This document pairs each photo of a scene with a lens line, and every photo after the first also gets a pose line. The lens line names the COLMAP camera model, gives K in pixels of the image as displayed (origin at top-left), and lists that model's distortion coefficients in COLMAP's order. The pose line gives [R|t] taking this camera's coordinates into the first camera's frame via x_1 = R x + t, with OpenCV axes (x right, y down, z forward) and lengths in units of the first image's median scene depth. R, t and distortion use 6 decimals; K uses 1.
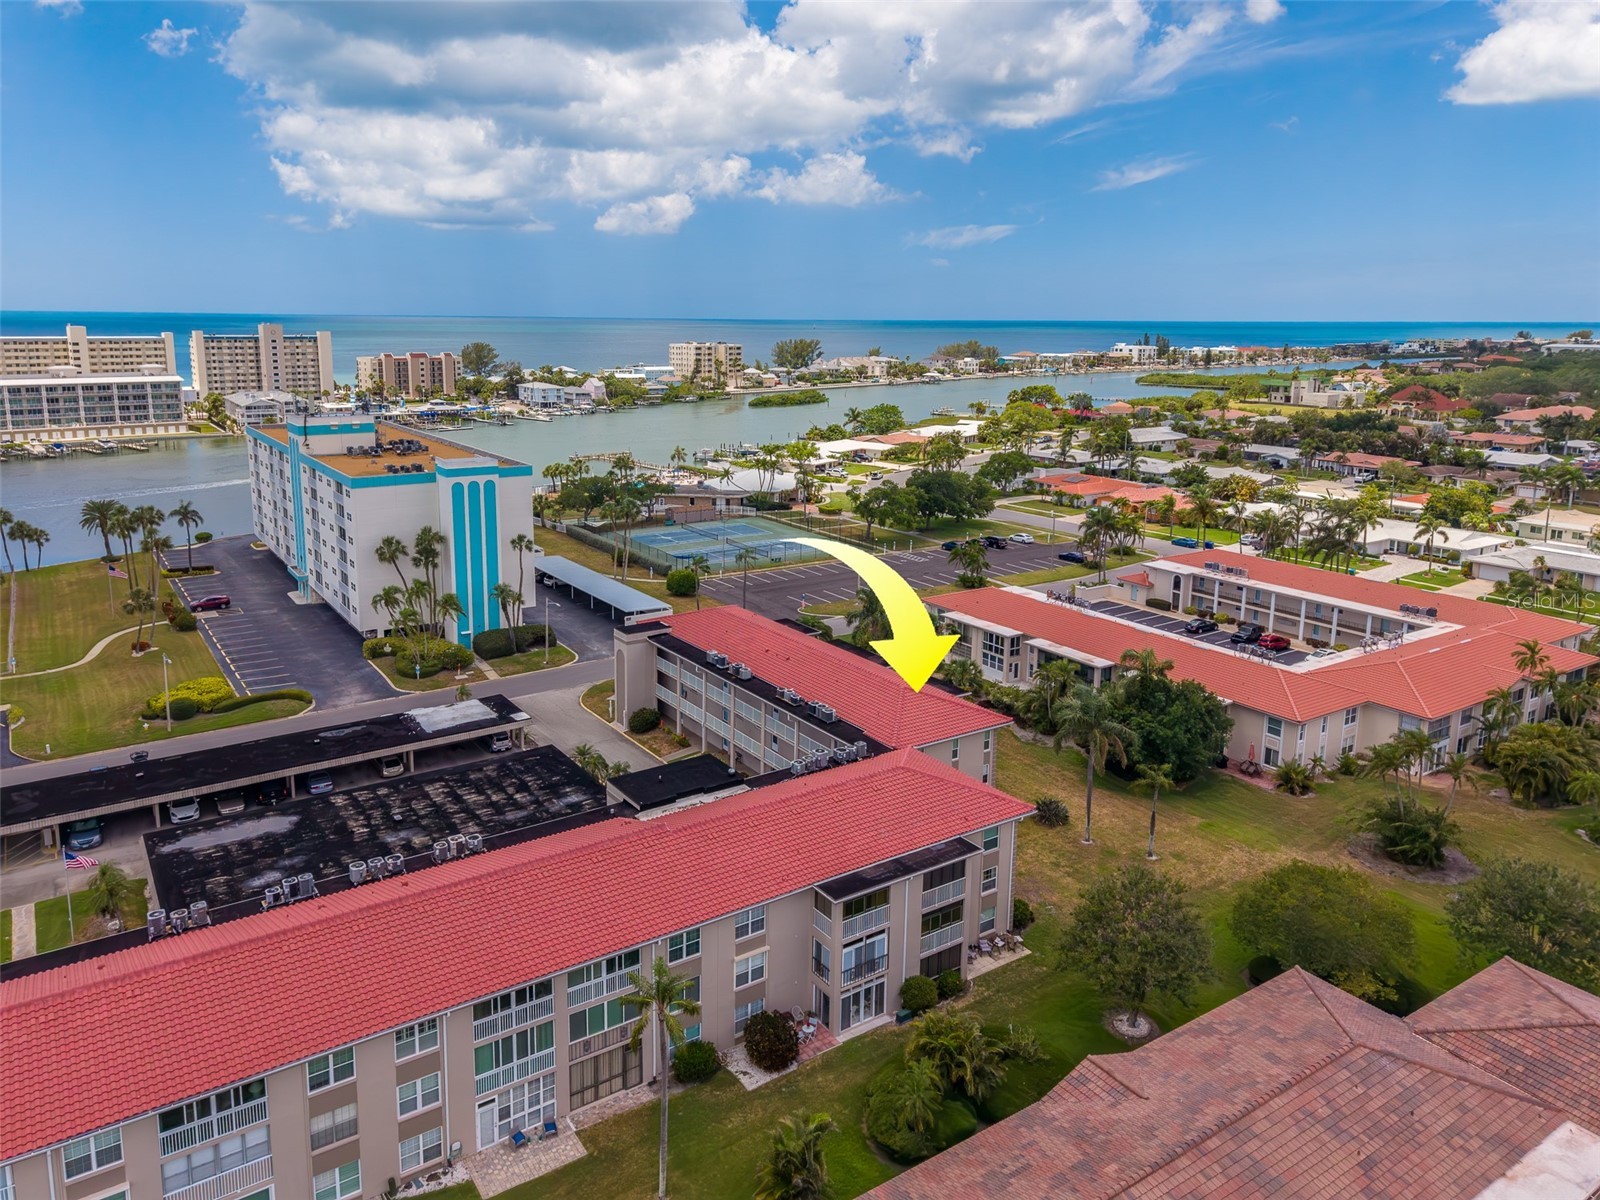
lens RADIAL K [[1085.4, 0, 759.5], [0, 1085.4, 579.7], [0, 0, 1]] dist [0.029840, -0.004620]
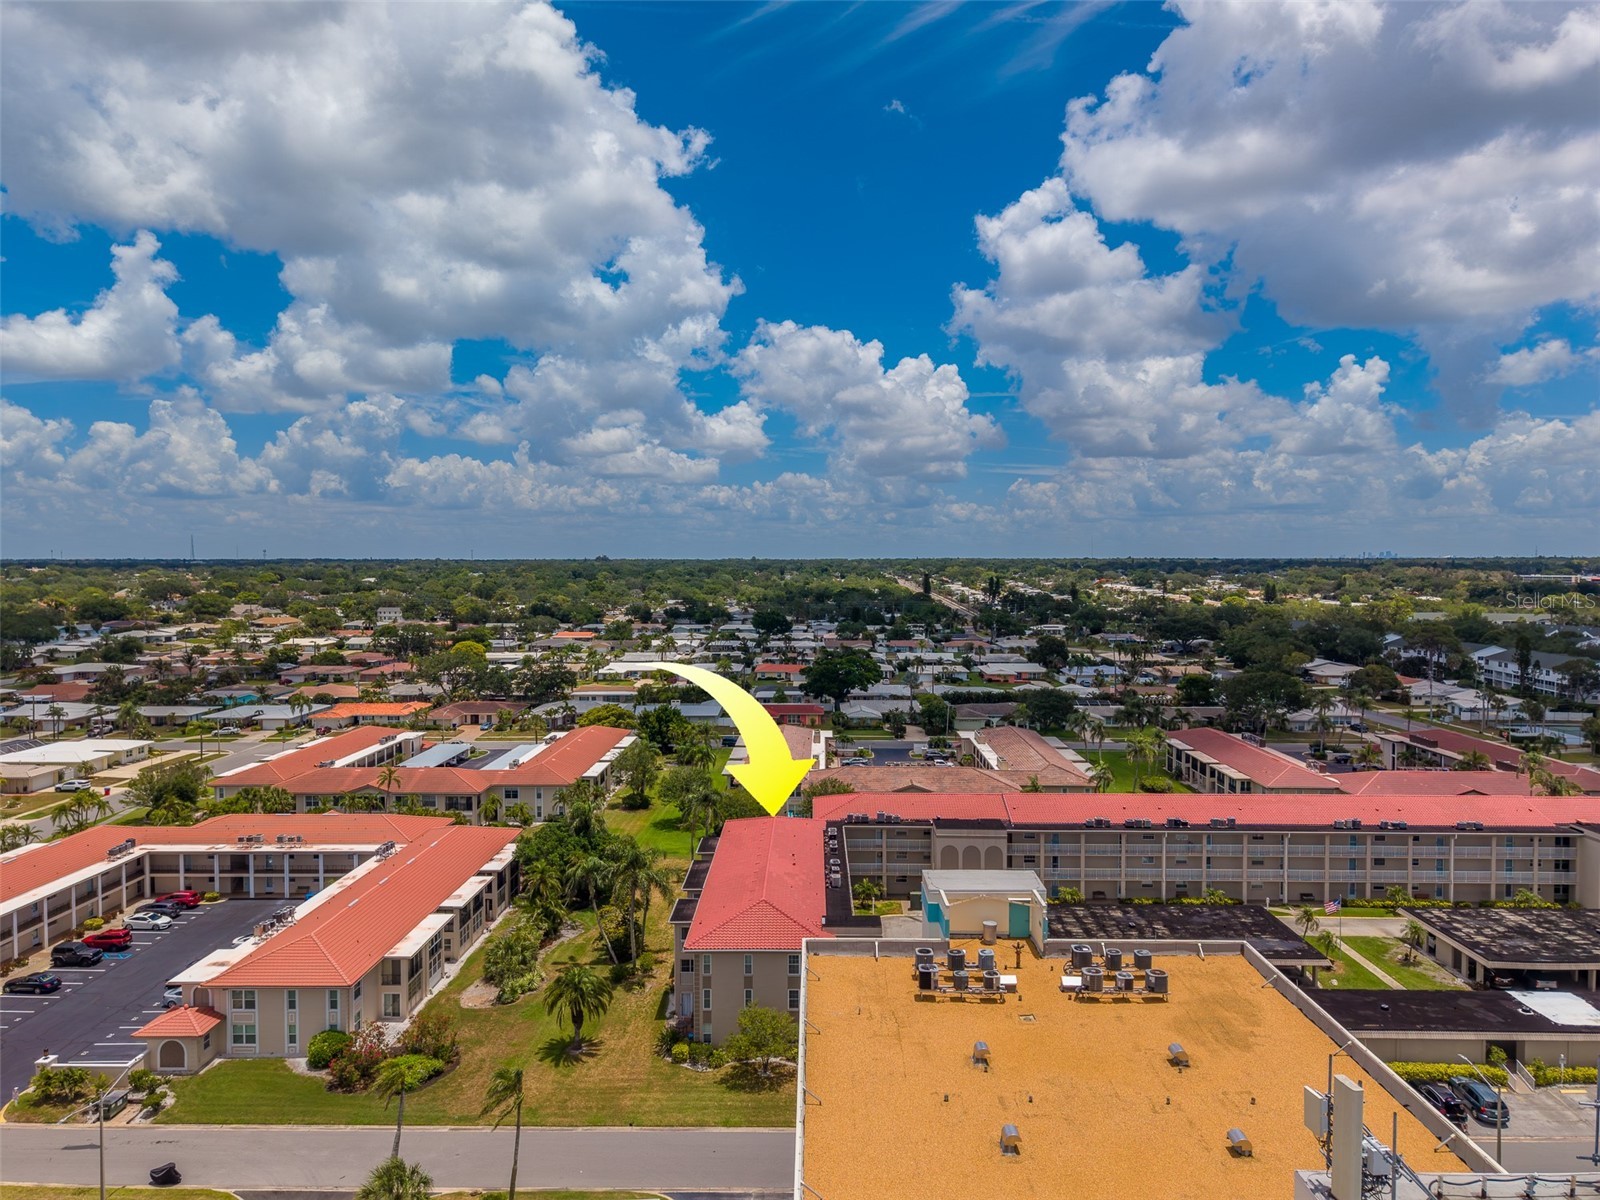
lens RADIAL K [[1066.4, 0, 799.6], [0, 1066.4, 603.1], [0, 0, 1]] dist [0.027122, -0.001868]
pose [[-0.824997, -0.030330, 0.564323, -0.144688], [0.126004, 0.963550, 0.235996, -0.107199], [-0.550911, 0.265803, -0.791104, 0.430625]]
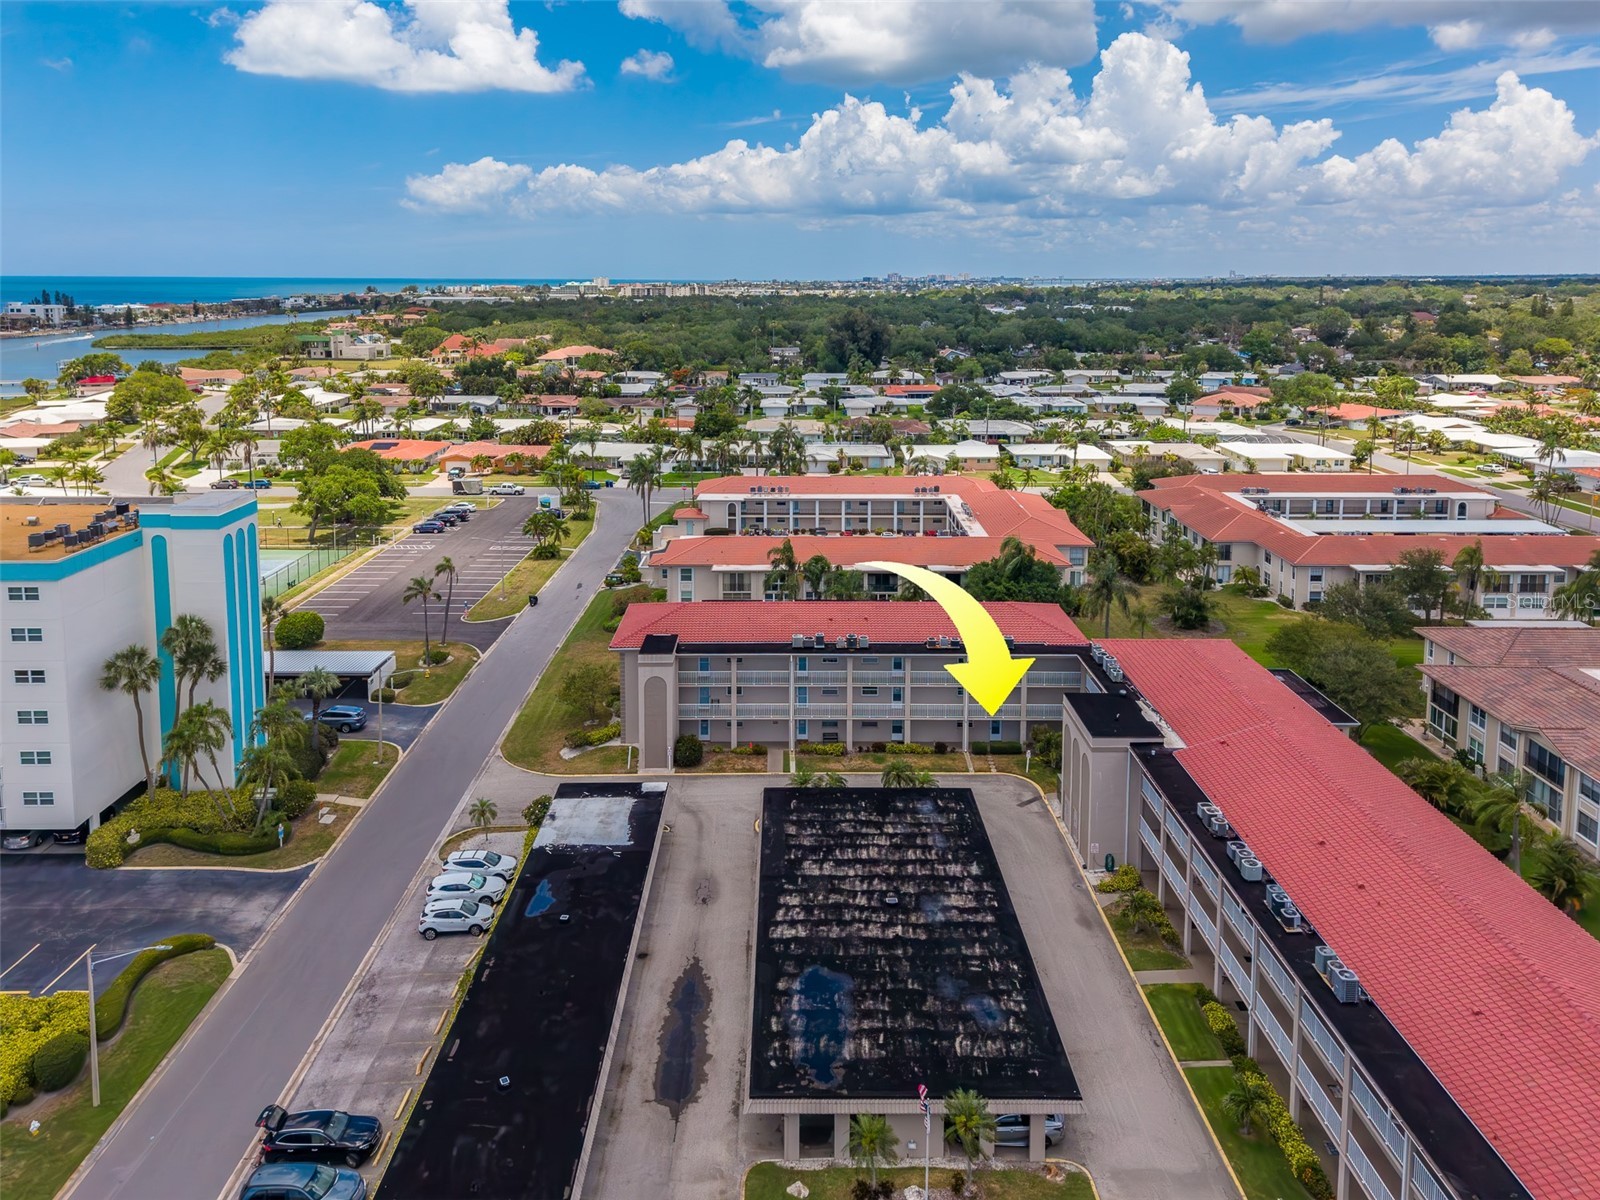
lens RADIAL K [[1103.2, 0, 792.5], [0, 1103.2, 515.6], [0, 0, 1]] dist [0.027834, -0.000425]
pose [[0.548890, -0.182307, 0.815772, -0.193289], [0.198461, 0.976444, 0.084679, -0.027932], [-0.811993, 0.115419, 0.572141, 0.109738]]
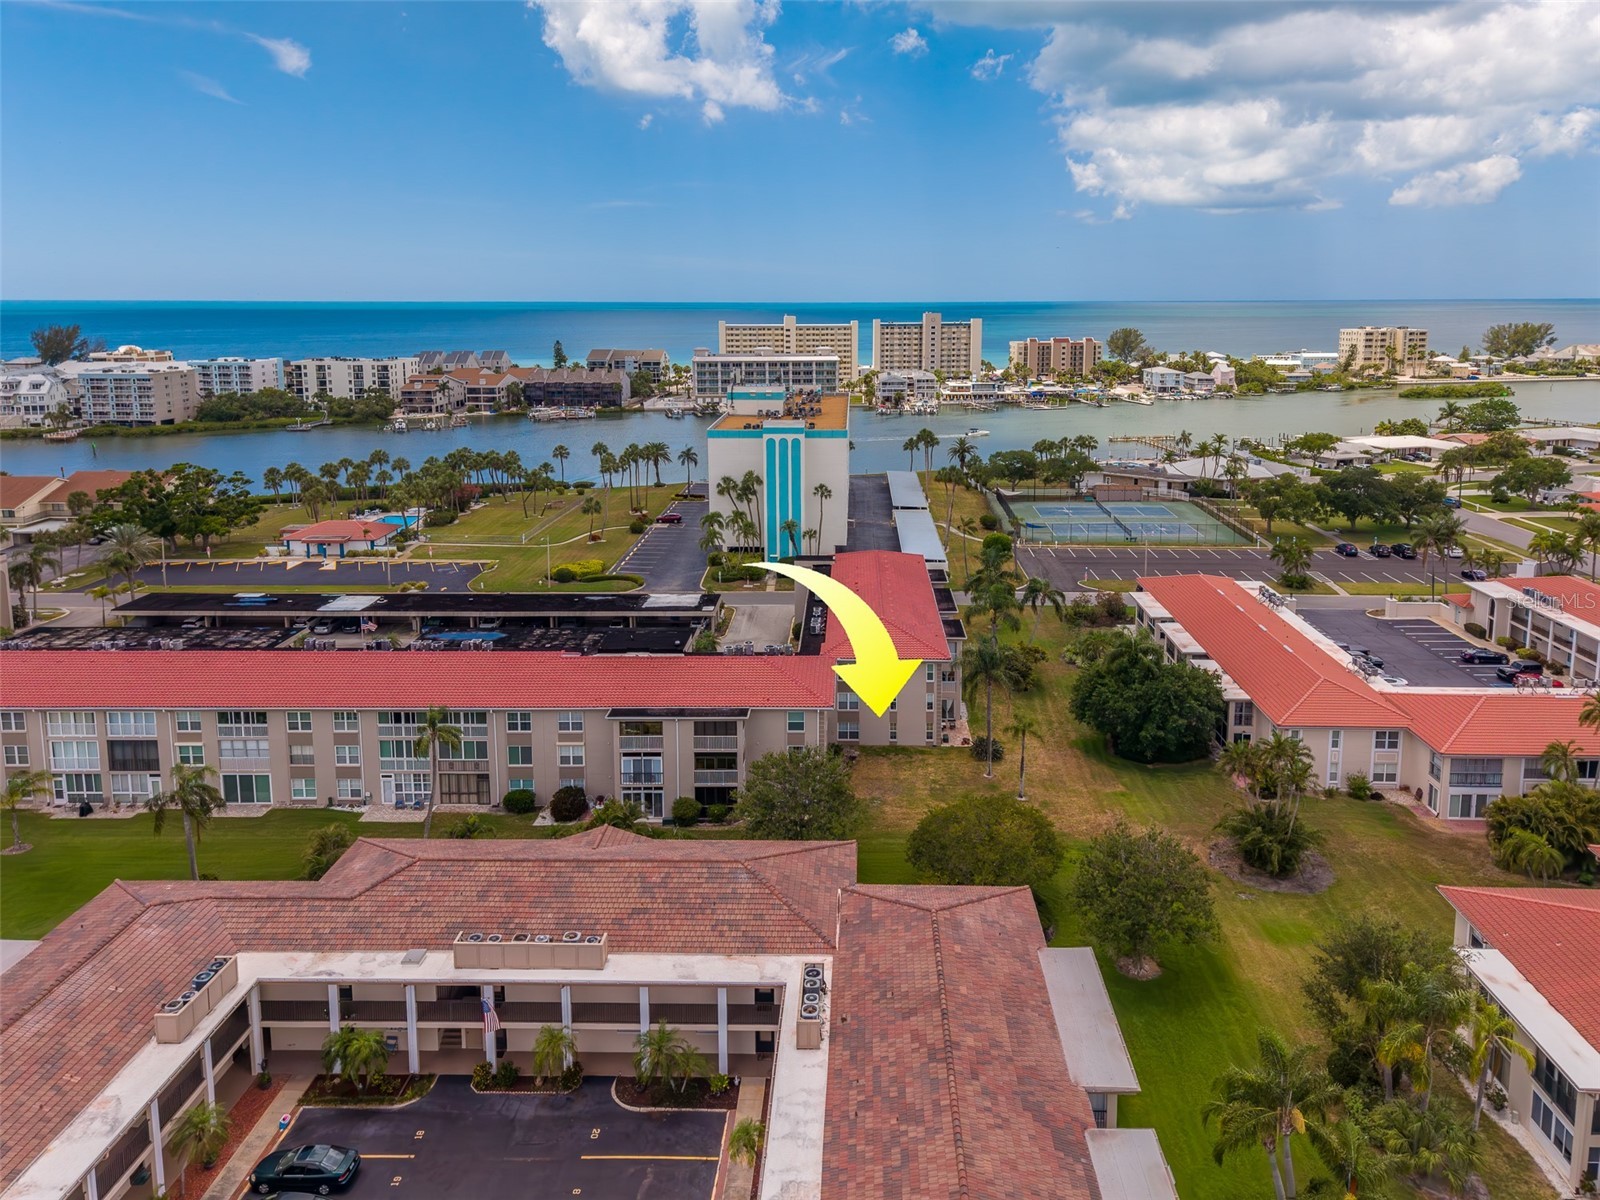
lens RADIAL K [[1087.0, 0, 848.6], [0, 1087.0, 514.1], [0, 0, 1]] dist [0.072250, -0.072994]
pose [[0.828365, 0.099046, -0.551364, 0.160411], [-0.123734, 0.992286, -0.007645, -0.000207], [0.546353, 0.074556, 0.834230, -0.008377]]
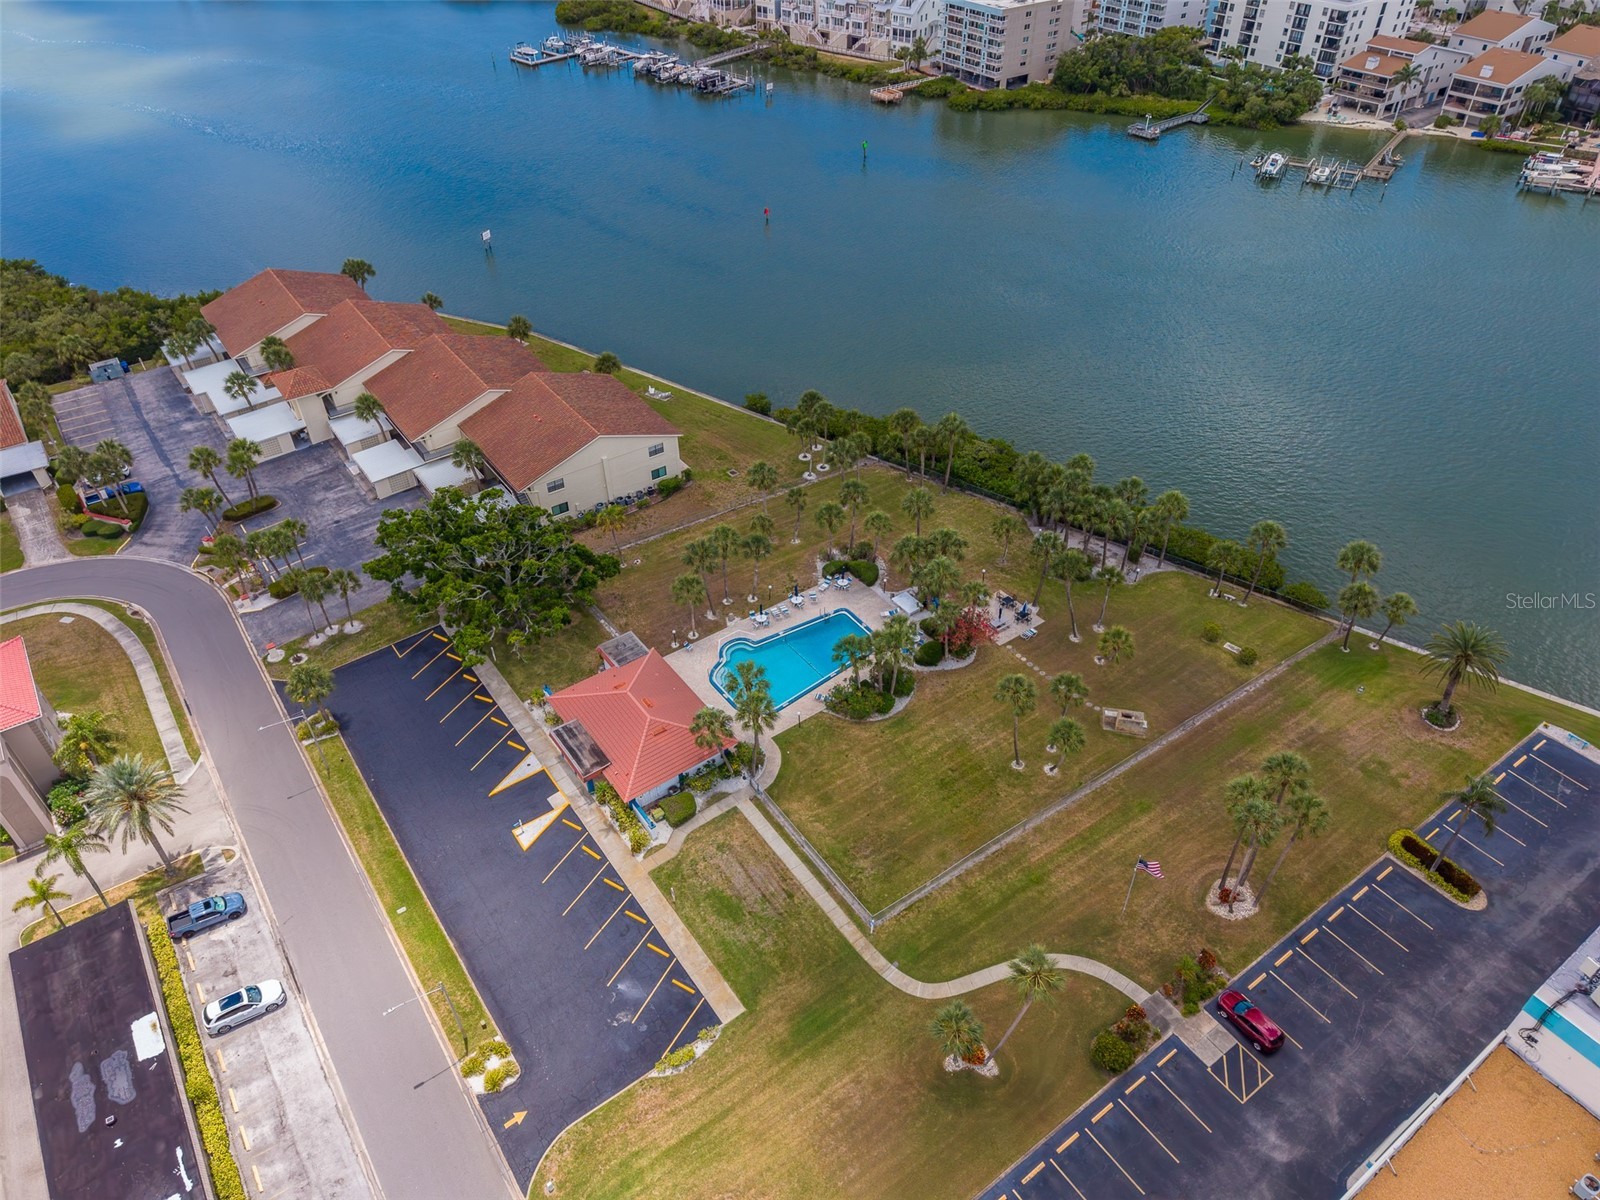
lens RADIAL K [[1091.2, 0, 801.3], [0, 1091.2, 601.6], [0, 0, 1]] dist [0.029625, 0.001756]
pose [[0.032245, 0.626977, -0.778370, -0.083319], [-0.224533, 0.763413, 0.605628, -0.148449], [0.973933, 0.155242, 0.165393, 0.246381]]
